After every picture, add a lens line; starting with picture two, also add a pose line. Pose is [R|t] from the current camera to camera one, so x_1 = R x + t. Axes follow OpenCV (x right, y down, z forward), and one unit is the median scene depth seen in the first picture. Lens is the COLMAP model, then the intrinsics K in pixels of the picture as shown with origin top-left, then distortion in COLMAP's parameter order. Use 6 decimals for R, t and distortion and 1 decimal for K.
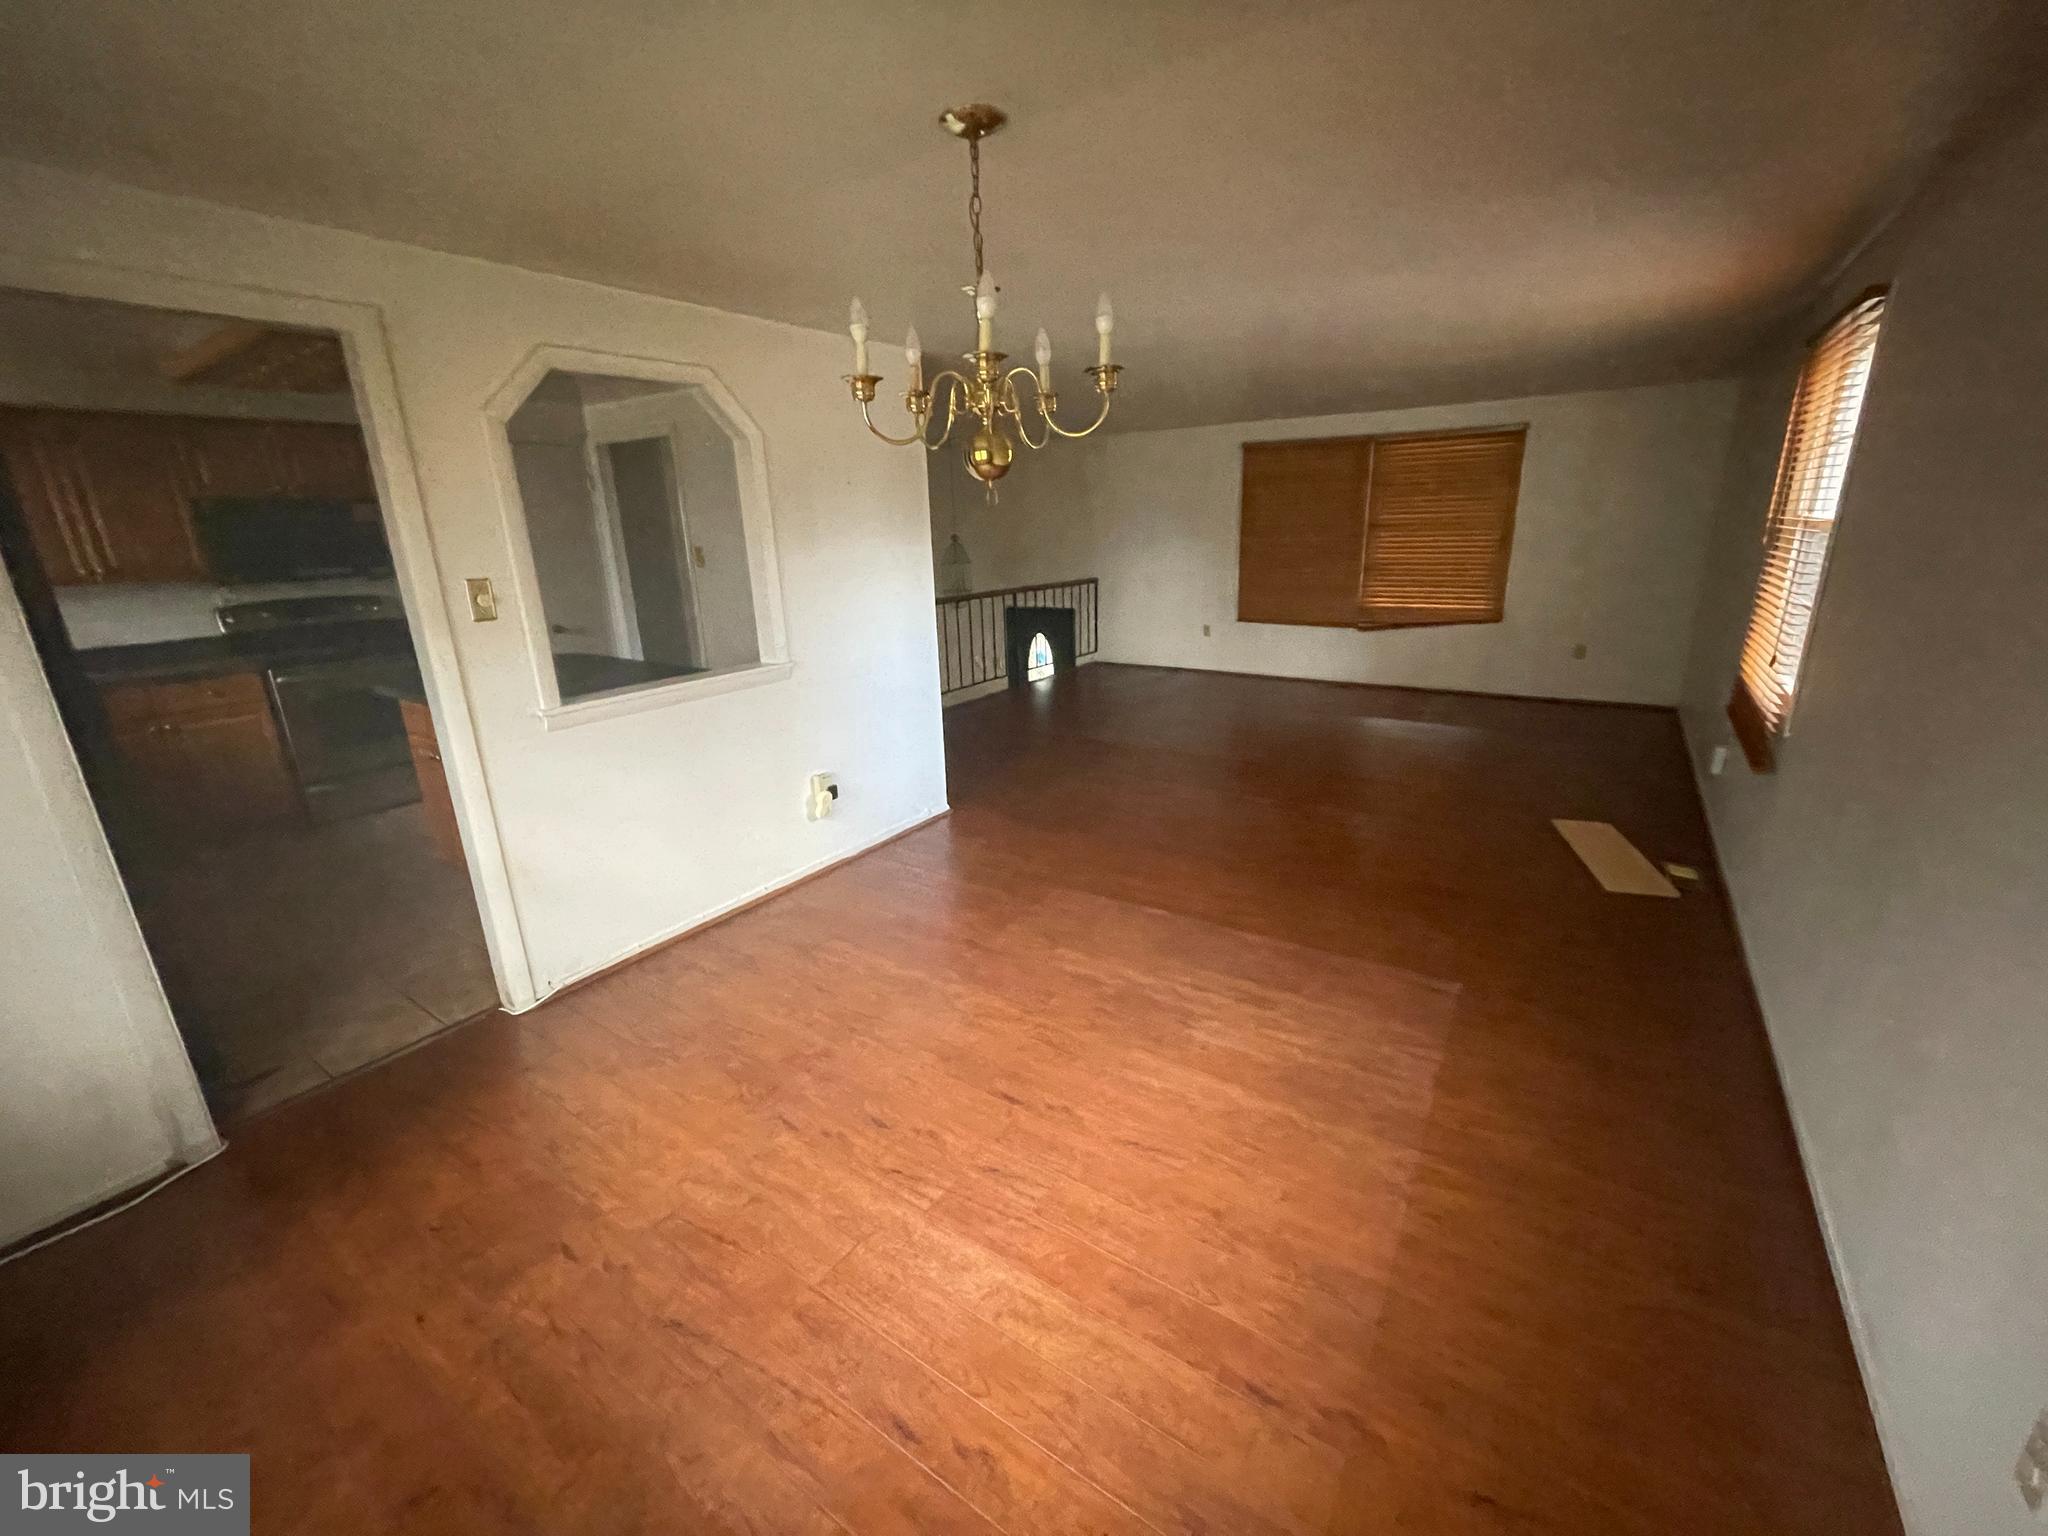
lens RADIAL K [[828.4, 0, 1024.0], [0, 828.4, 768.0], [0, 0, 1]] dist [-0.002727, 0.000580]
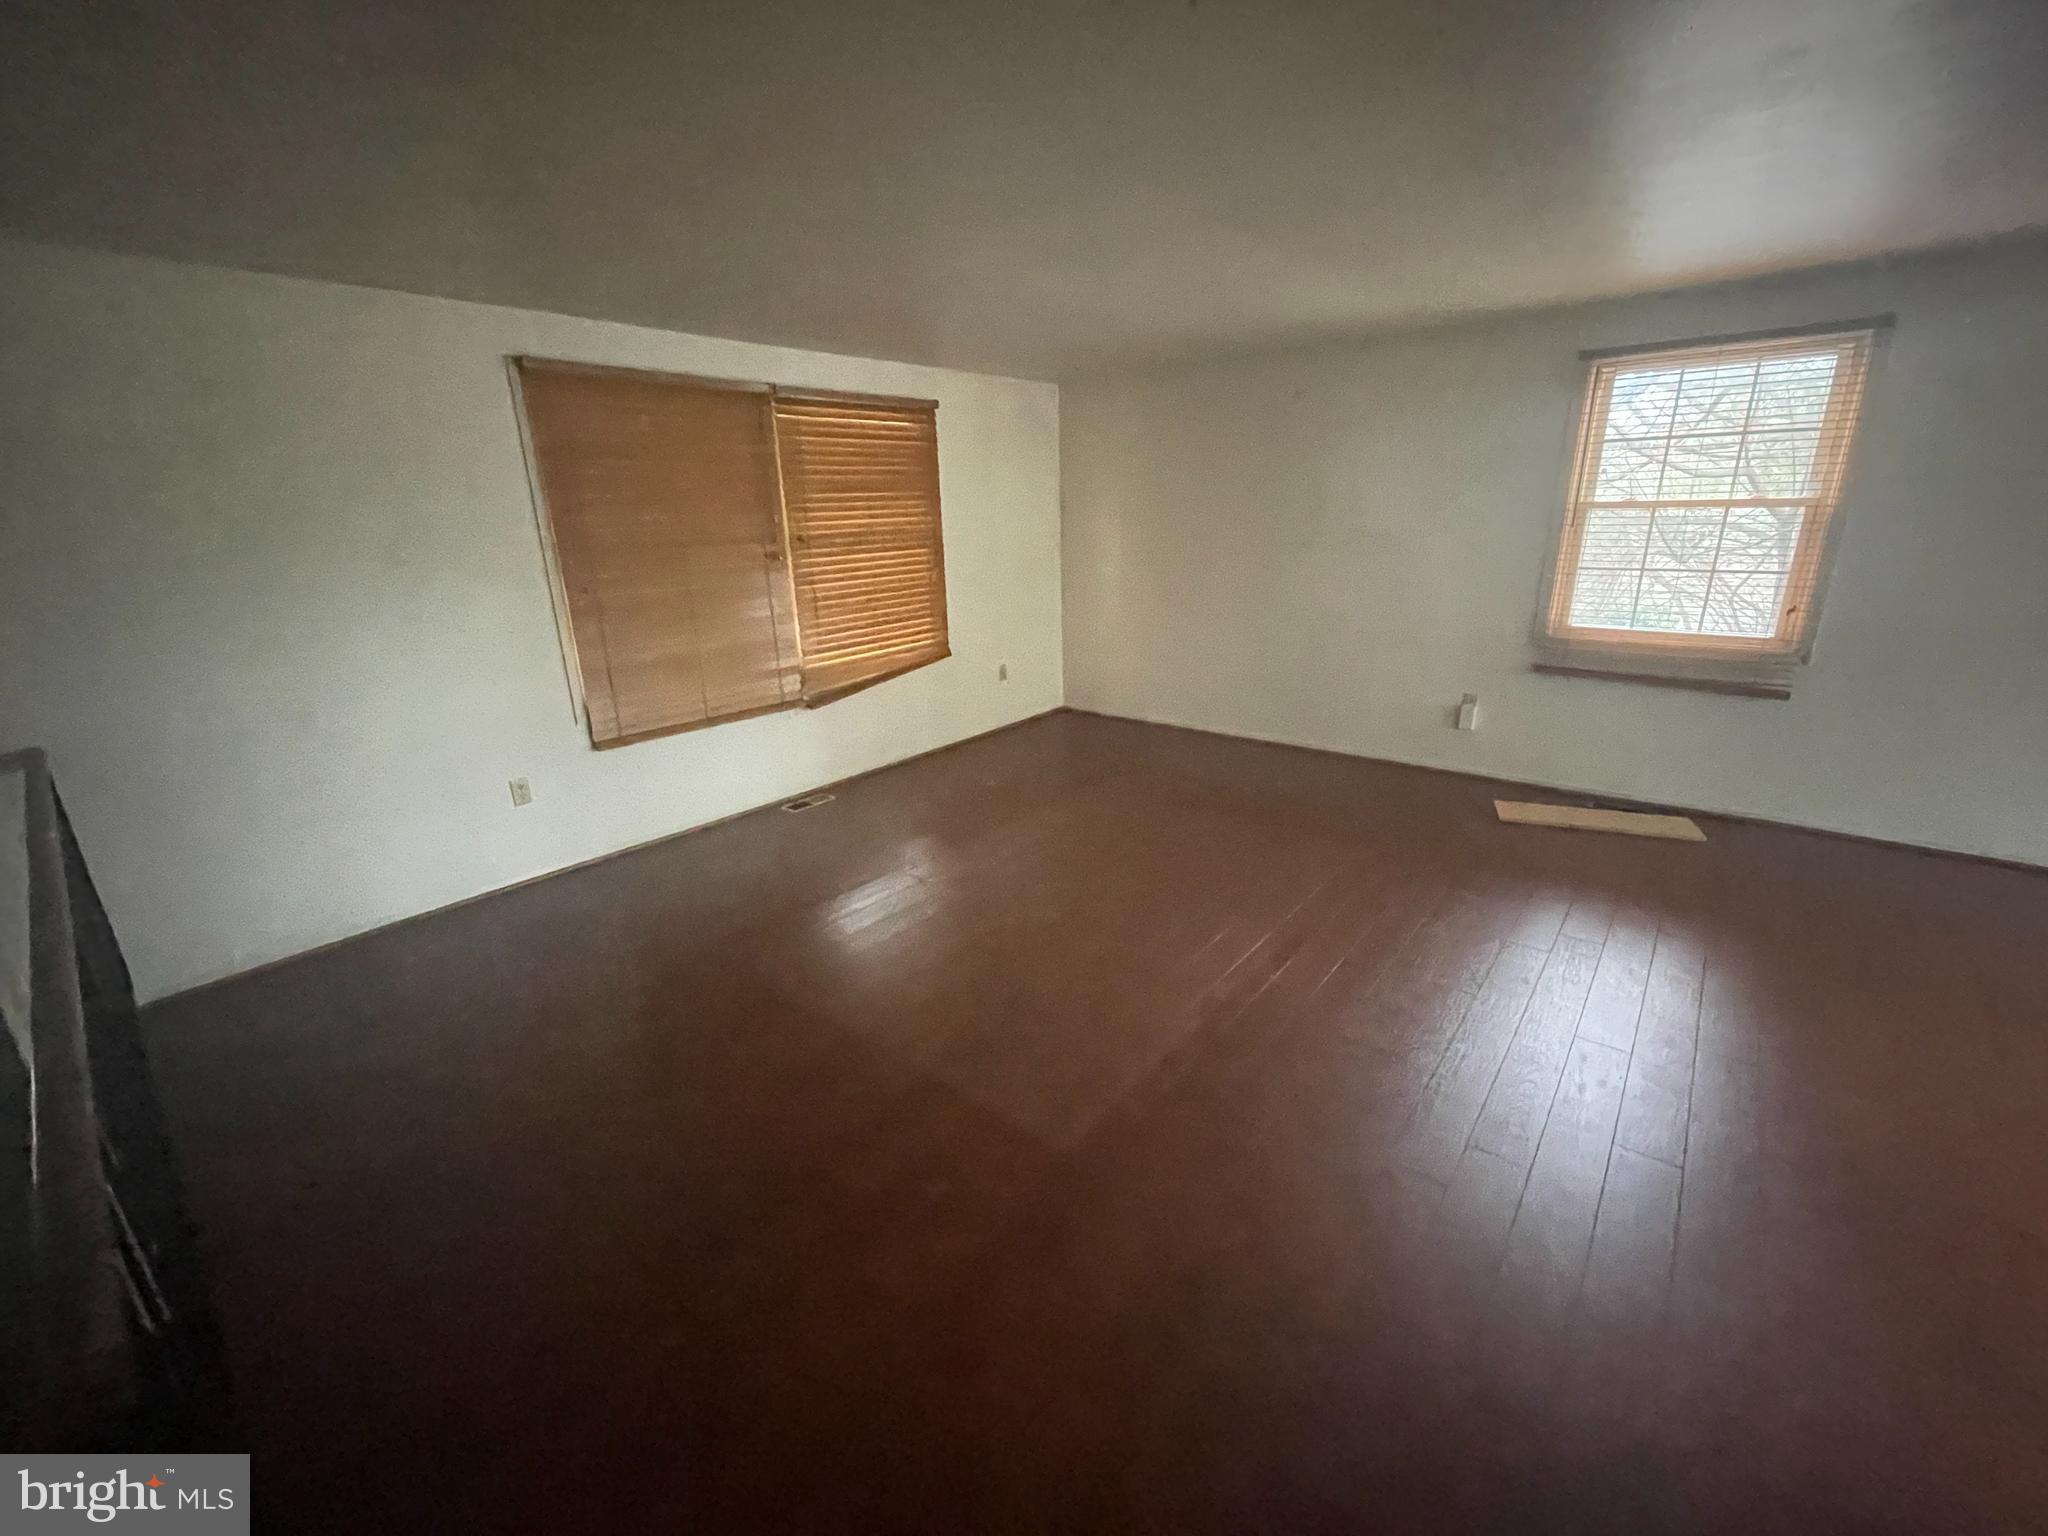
lens RADIAL K [[828.4, 0, 1024.0], [0, 828.4, 768.0], [0, 0, 1]] dist [-0.002727, 0.000580]
pose [[0.089906, -0.279343, 0.955973, -0.182019], [0.311483, 0.919596, 0.239420, -0.223581], [-0.945989, 0.276244, 0.169688, 0.755131]]
